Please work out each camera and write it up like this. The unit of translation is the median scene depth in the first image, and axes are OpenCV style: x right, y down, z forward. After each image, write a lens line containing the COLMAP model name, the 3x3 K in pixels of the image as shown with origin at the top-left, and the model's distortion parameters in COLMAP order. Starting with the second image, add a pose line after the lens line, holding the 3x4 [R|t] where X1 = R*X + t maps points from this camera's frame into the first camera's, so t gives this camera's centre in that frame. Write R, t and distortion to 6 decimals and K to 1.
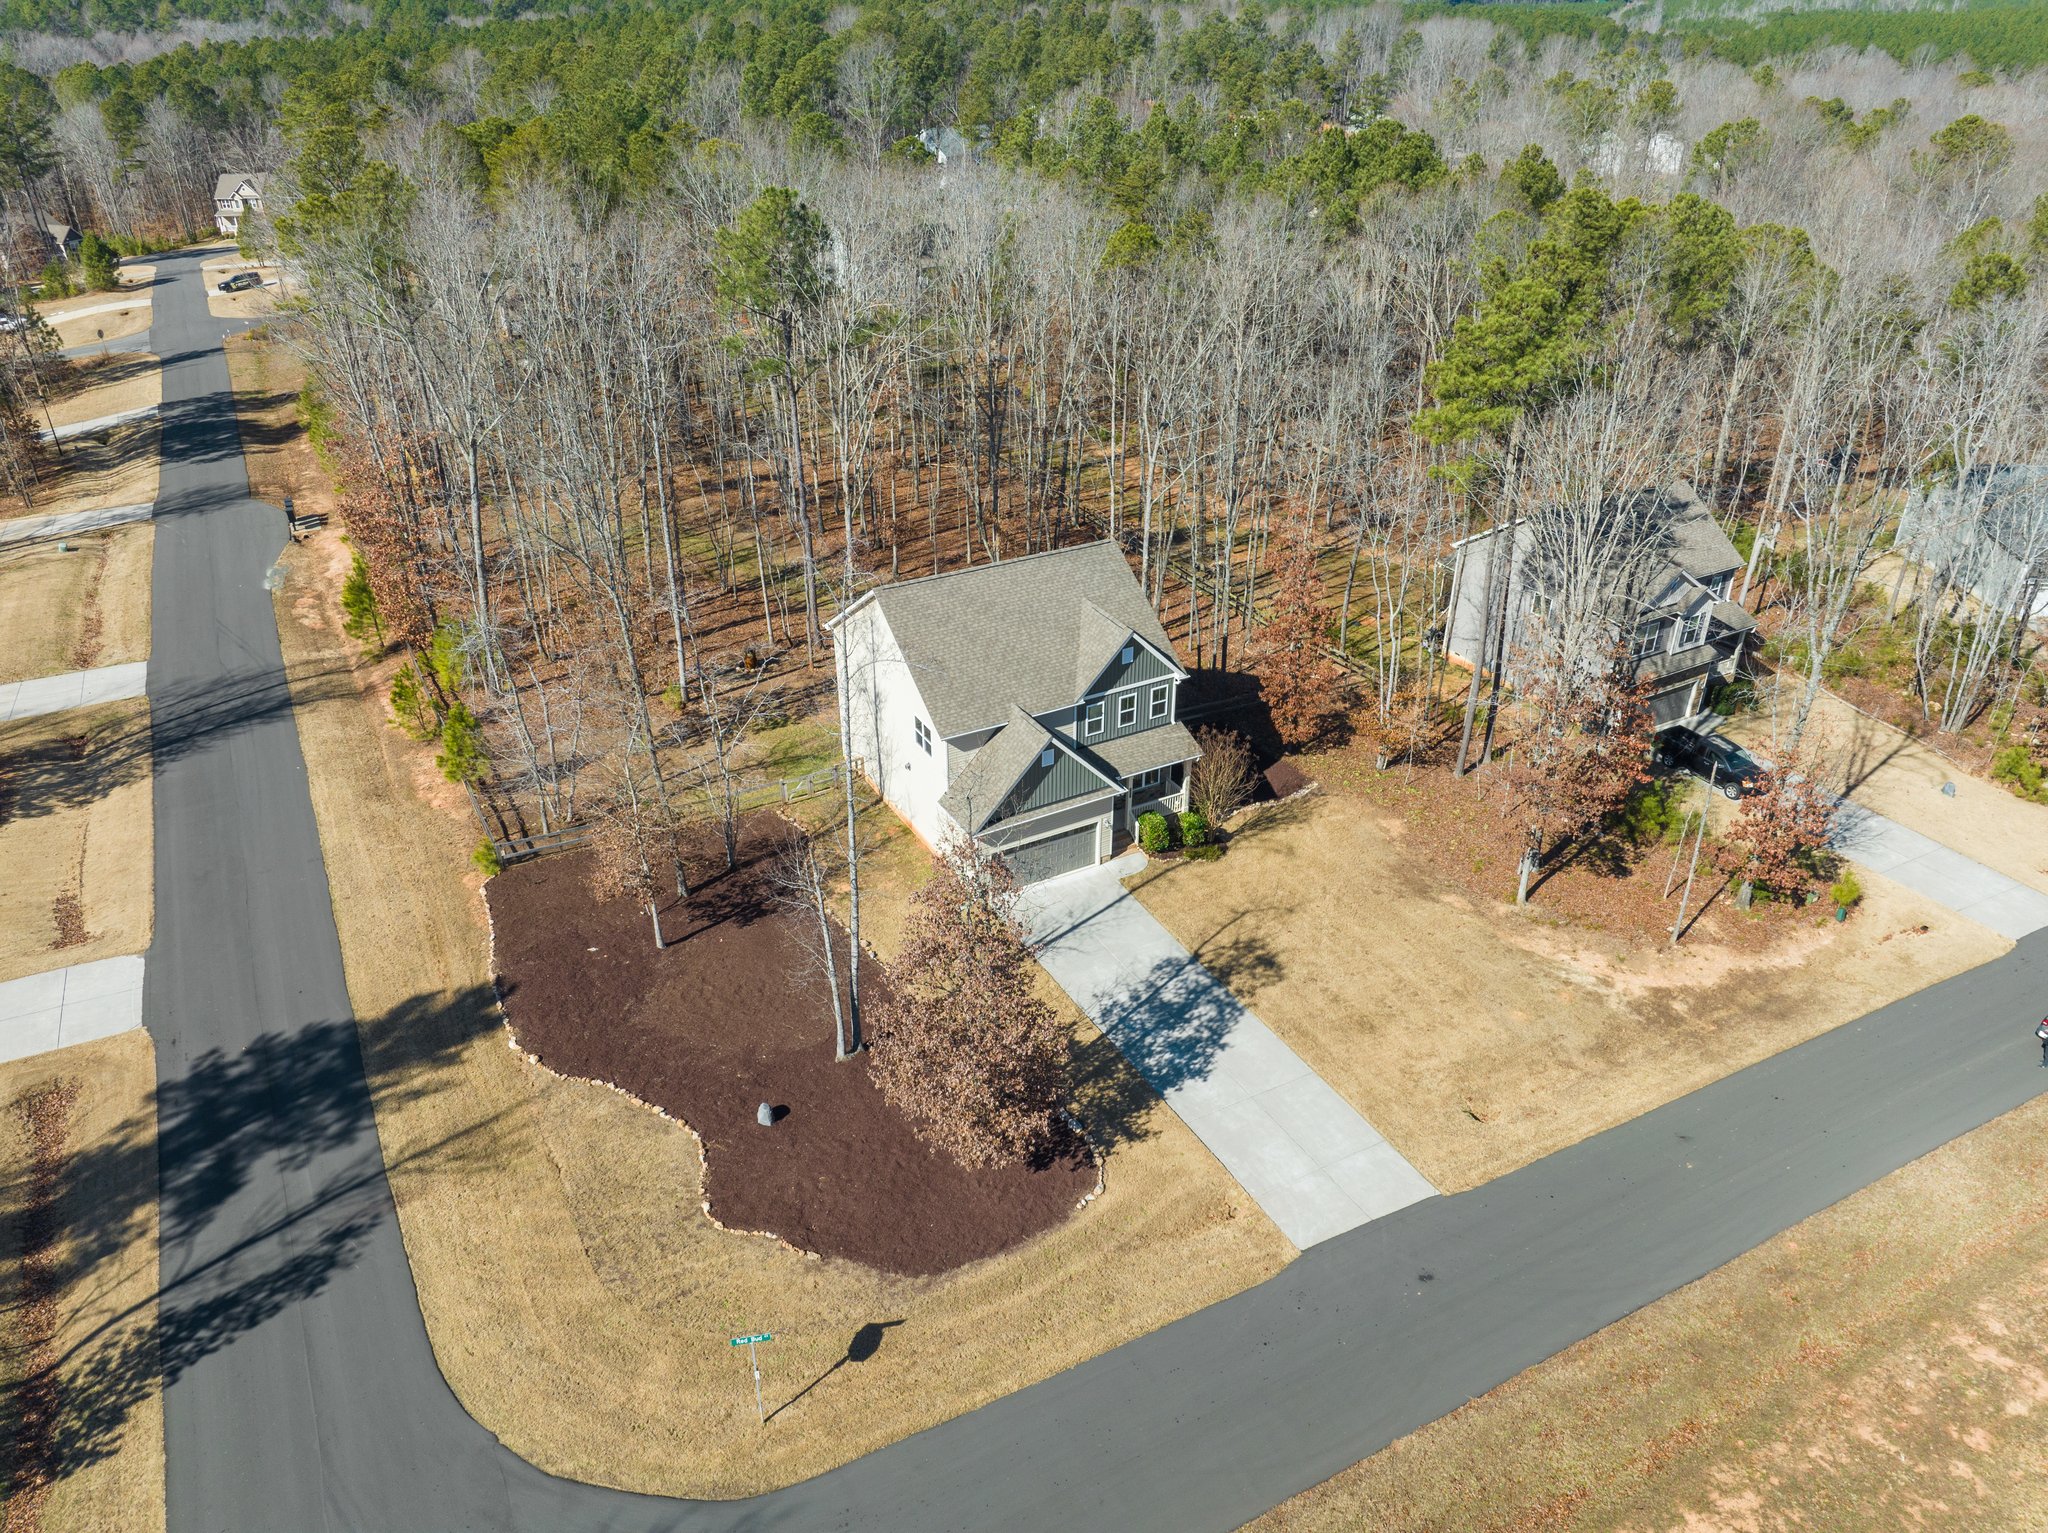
lens RADIAL K [[1442.5, 0, 1028.6], [0, 1442.5, 765.9], [0, 0, 1]] dist [-0.033410, -0.002297]
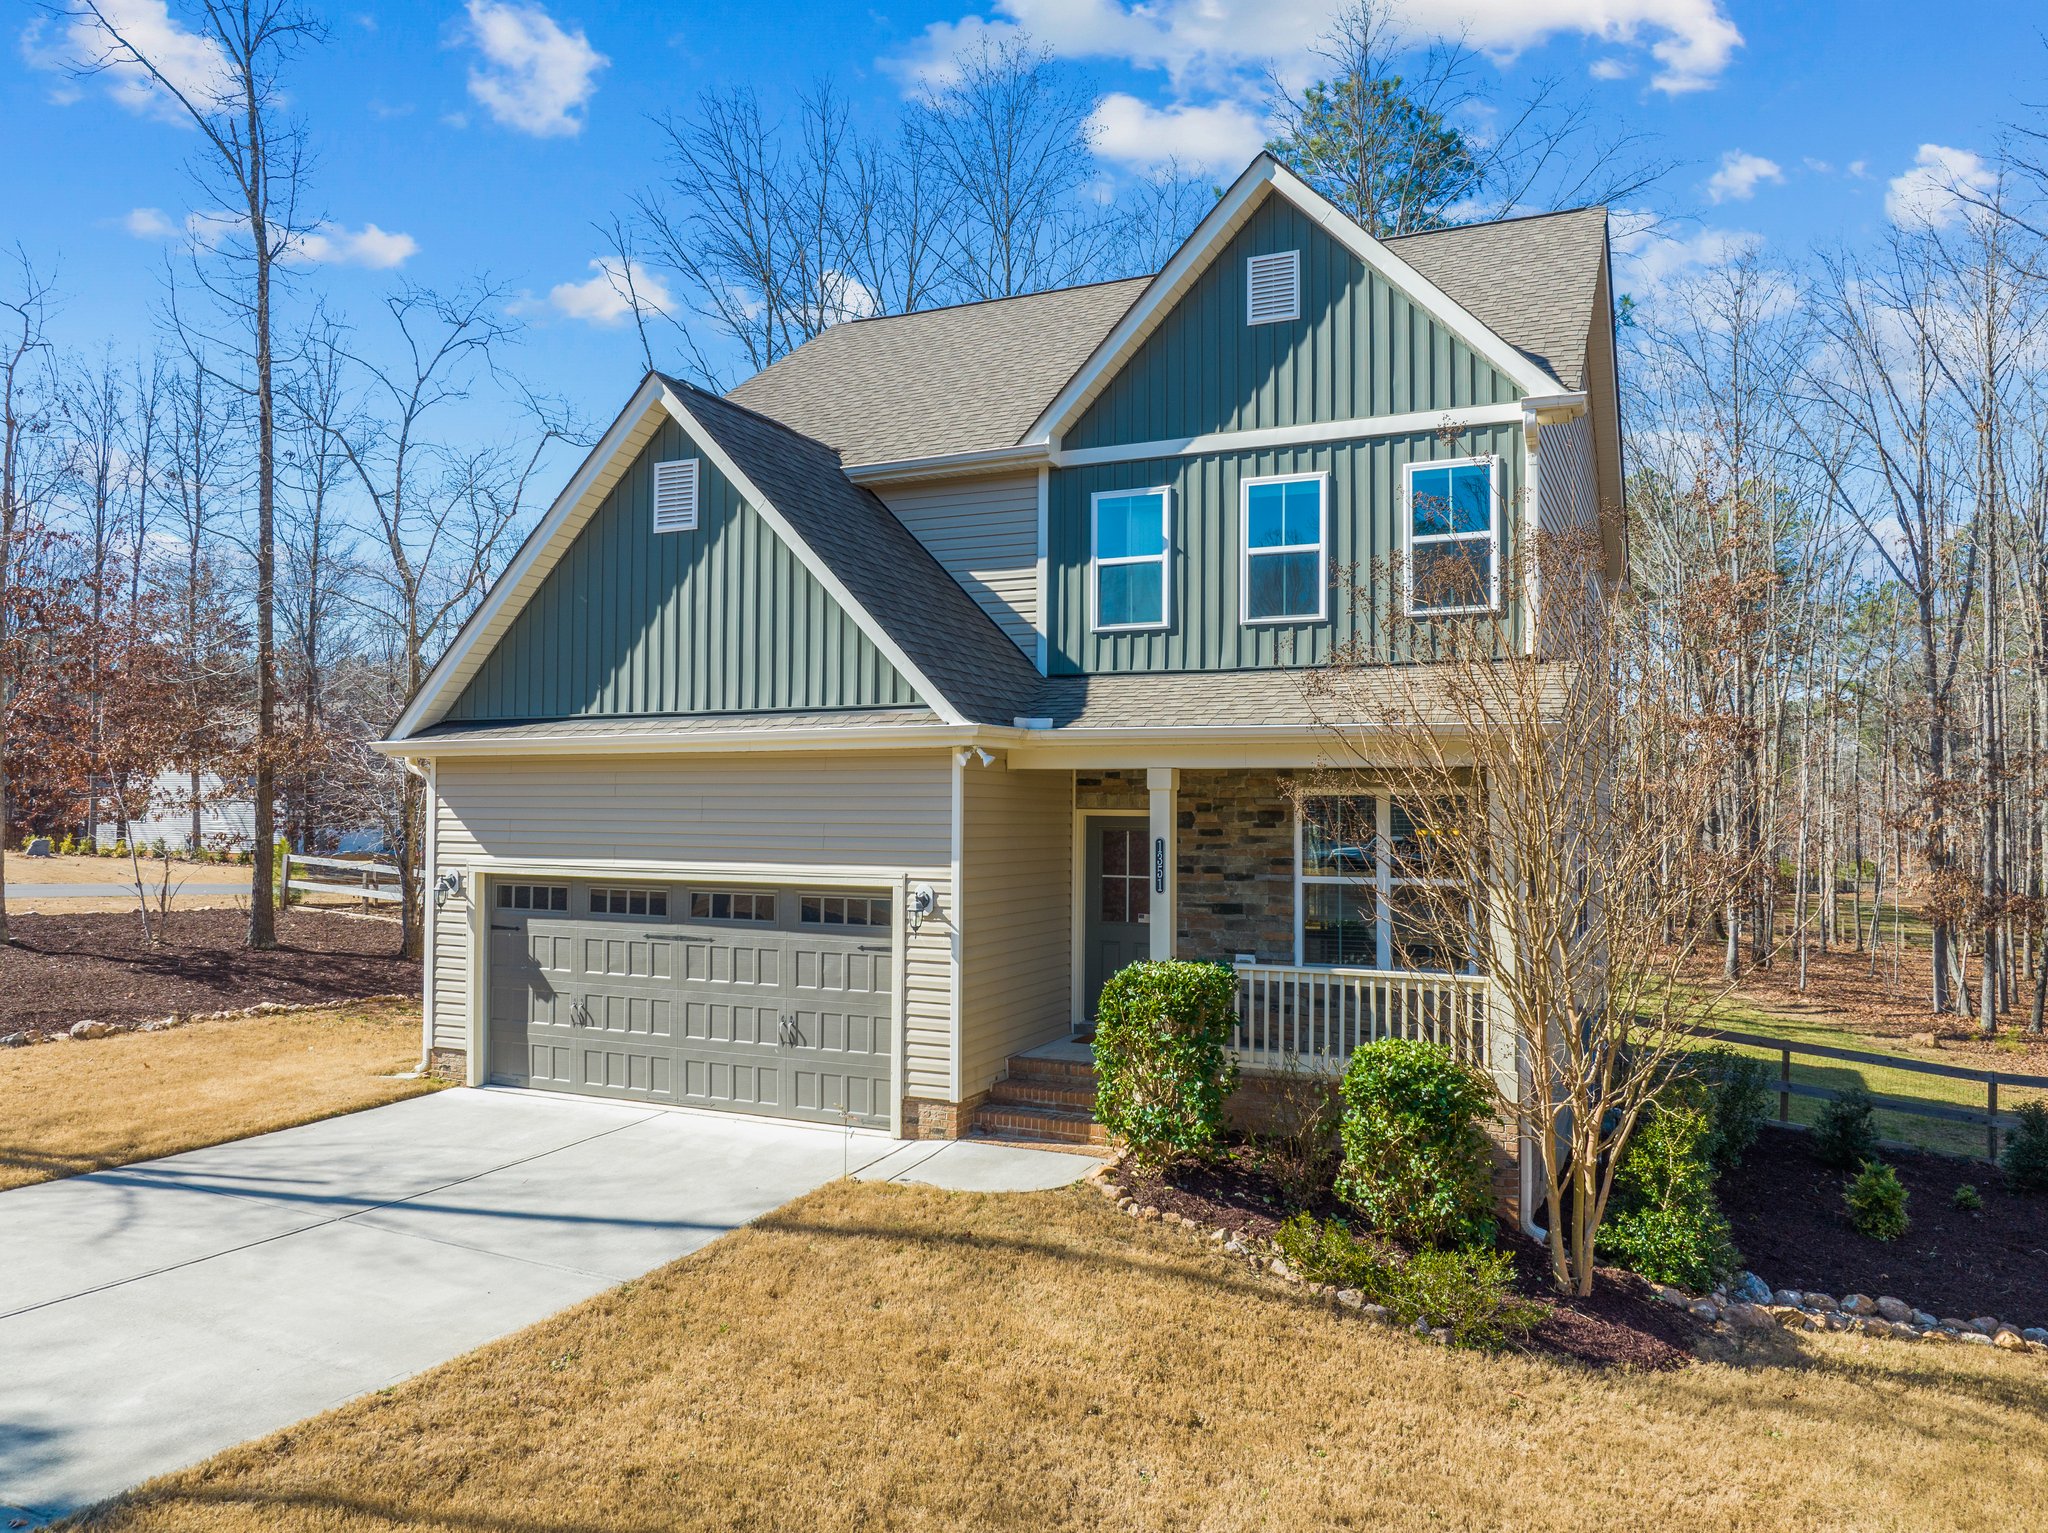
lens RADIAL K [[1442.5, 0, 1028.6], [0, 1442.5, 757.0], [0, 0, 1]] dist [-0.033410, -0.002297]
pose [[0.588081, -0.024468, -0.808432, 0.257621], [-0.409745, 0.852769, -0.323873, 0.090943], [0.697331, 0.521714, 0.491472, 0.979508]]
